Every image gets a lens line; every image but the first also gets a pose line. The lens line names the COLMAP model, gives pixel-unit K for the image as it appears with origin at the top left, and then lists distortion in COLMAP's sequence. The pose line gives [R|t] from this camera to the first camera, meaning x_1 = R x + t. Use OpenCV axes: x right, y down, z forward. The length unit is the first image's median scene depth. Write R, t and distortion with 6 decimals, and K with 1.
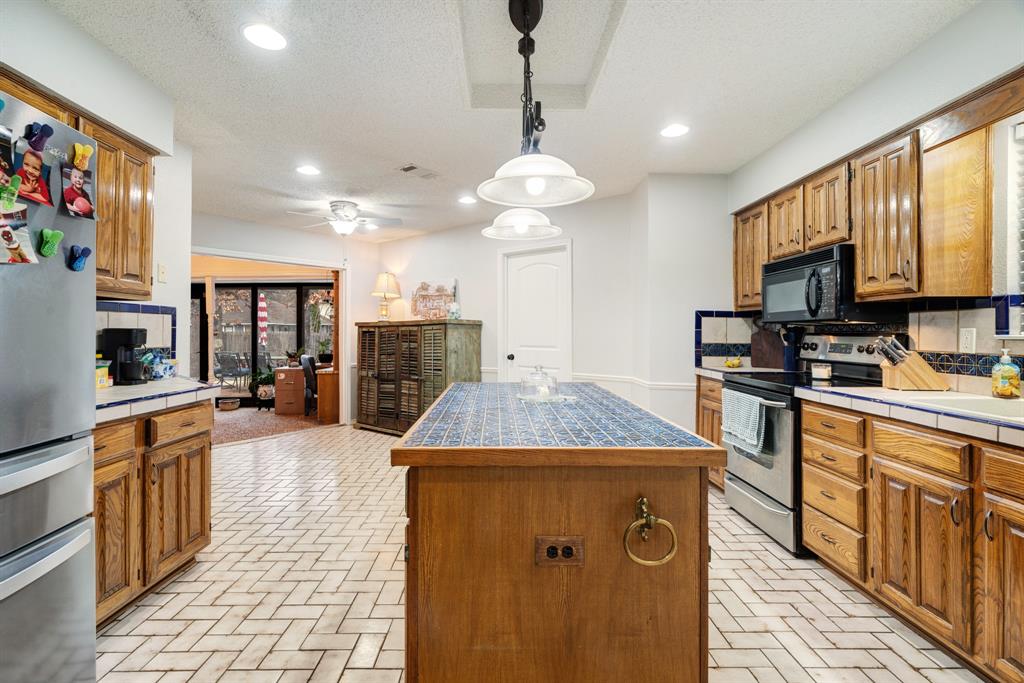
lens RADIAL K [[462.9, 0, 513.2], [0, 462.9, 336.4], [0, 0, 1]] dist [-0.003464, 0.000985]
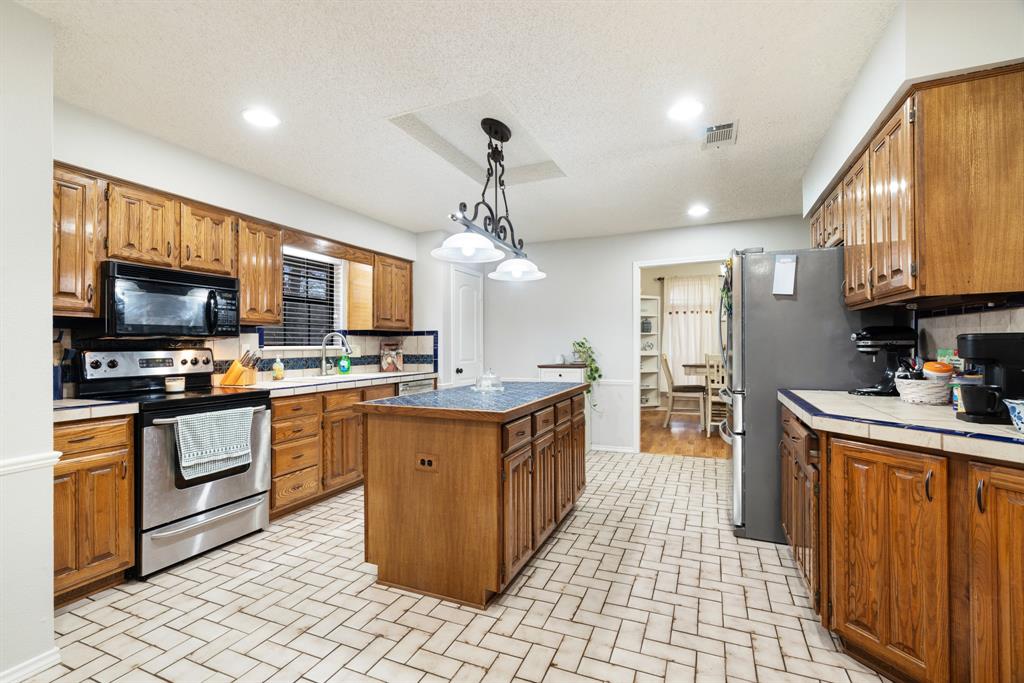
lens RADIAL K [[462.9, 0, 513.4], [0, 462.9, 340.1], [0, 0, 1]] dist [-0.003464, 0.000985]
pose [[-0.907894, 0.005859, 0.419159, -0.603946], [0.005526, 0.999983, -0.002008, -0.024020], [-0.419163, 0.000493, -0.907911, 2.206631]]
